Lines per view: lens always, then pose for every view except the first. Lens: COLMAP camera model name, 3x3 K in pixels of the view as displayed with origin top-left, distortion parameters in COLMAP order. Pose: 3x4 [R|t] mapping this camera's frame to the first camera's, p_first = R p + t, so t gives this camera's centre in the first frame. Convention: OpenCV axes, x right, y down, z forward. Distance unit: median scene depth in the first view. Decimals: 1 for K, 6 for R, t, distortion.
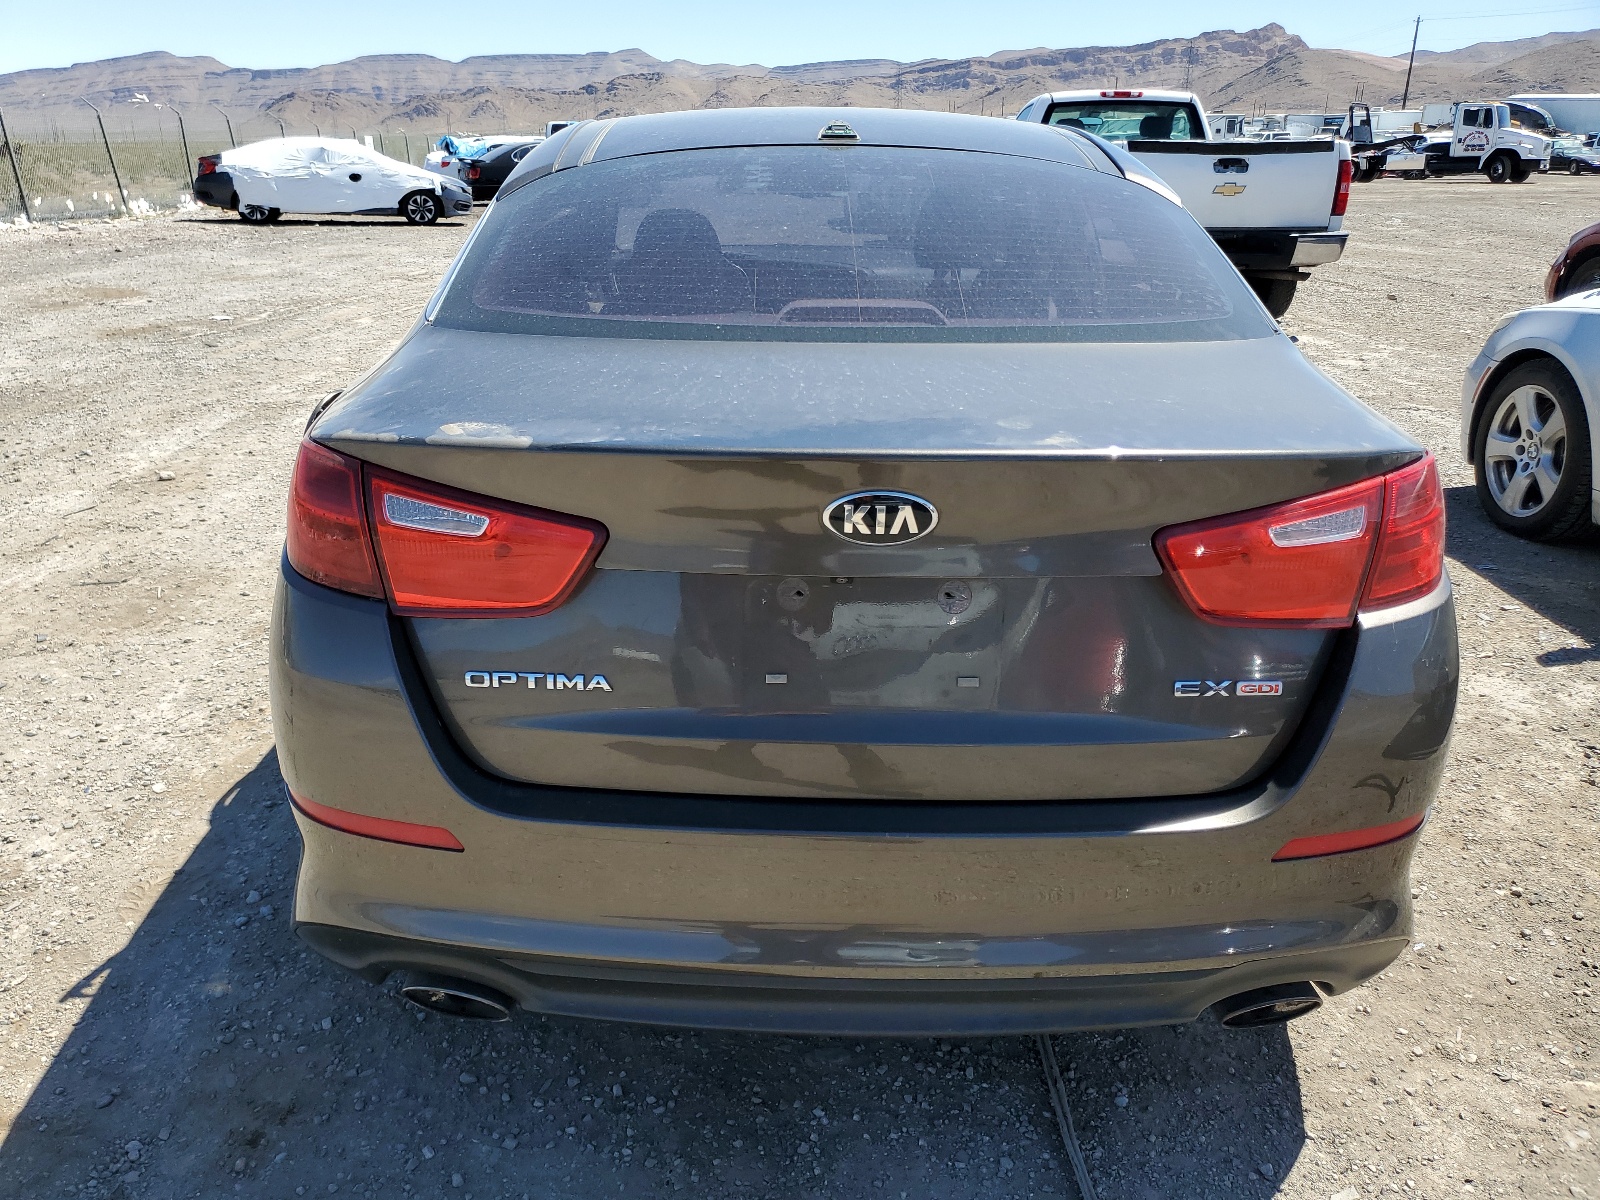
lens RADIAL K [[1235.5, 0, 800.0], [0, 1235.5, 600.0], [0, 0, 1]] dist [0.004474, -0.003259]
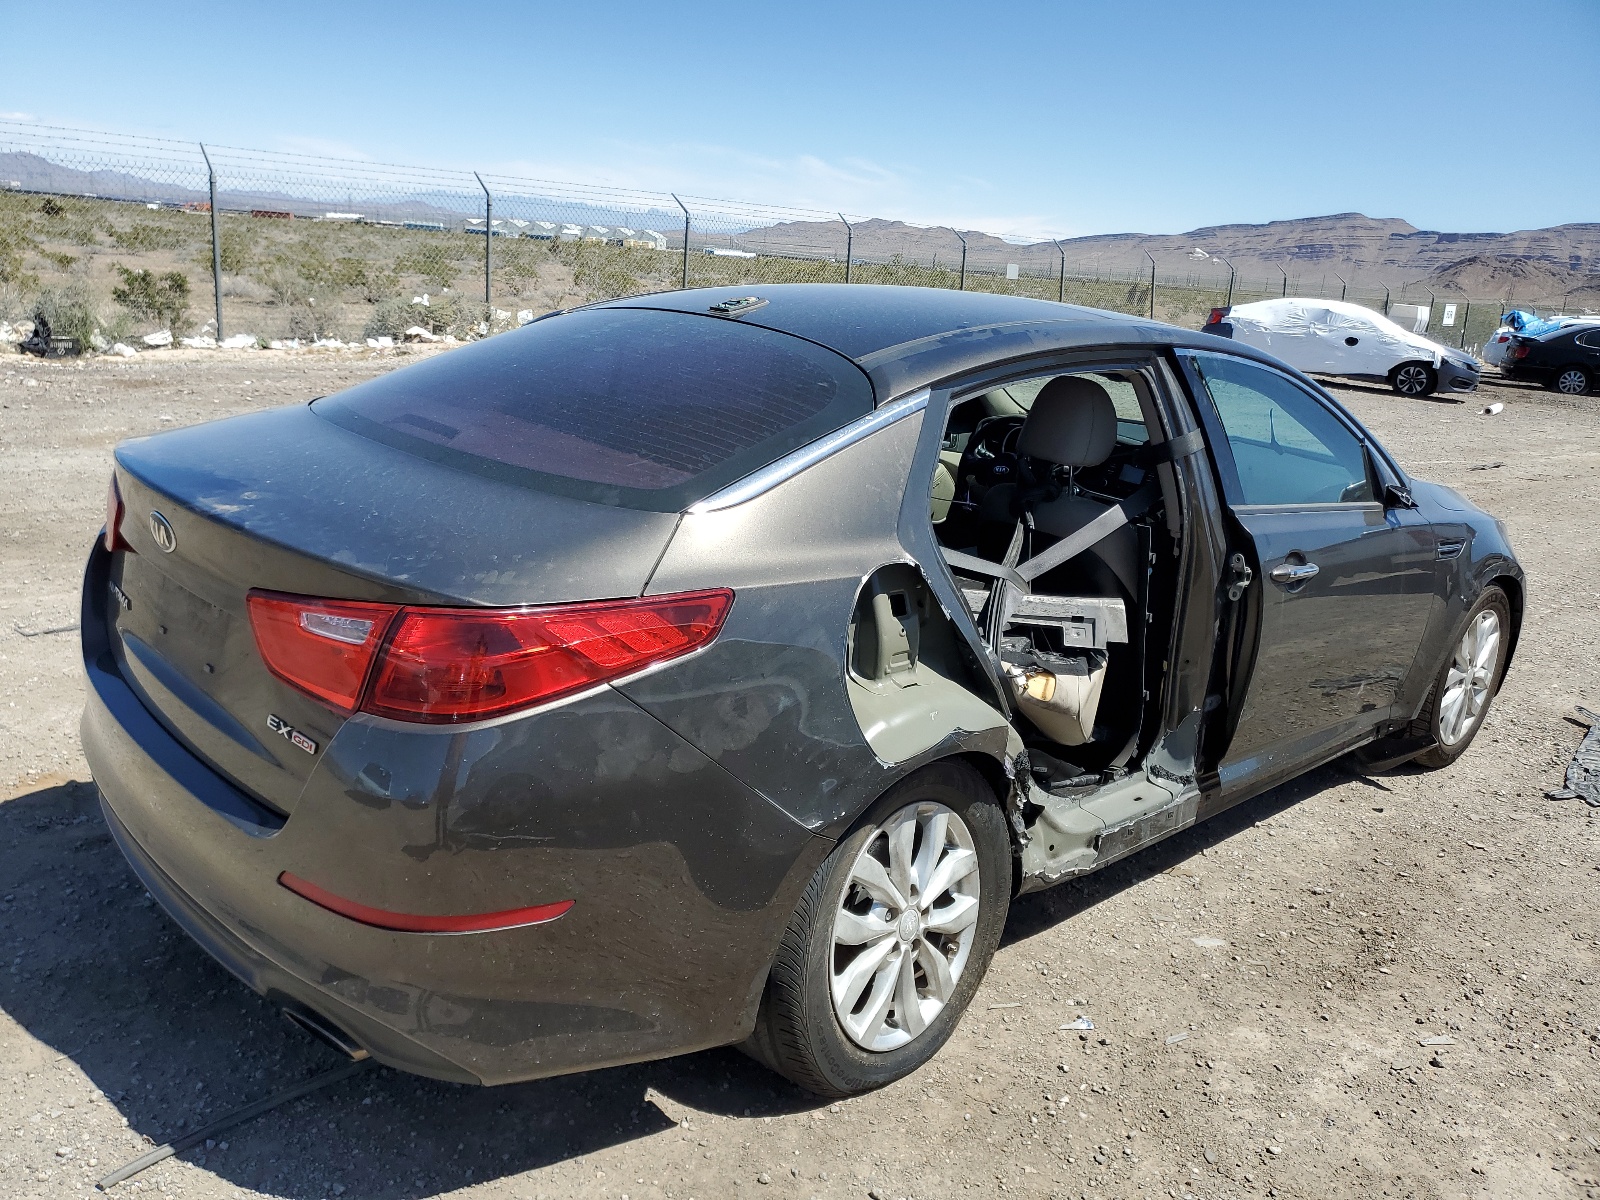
lens RADIAL K [[1235.5, 0, 800.0], [0, 1235.5, 600.0], [0, 0, 1]] dist [0.004474, -0.003259]
pose [[0.610228, 0.262555, -0.747453, 0.155339], [-0.345346, 0.937283, 0.047291, -0.039689], [0.712992, 0.229272, 0.662629, 0.072856]]
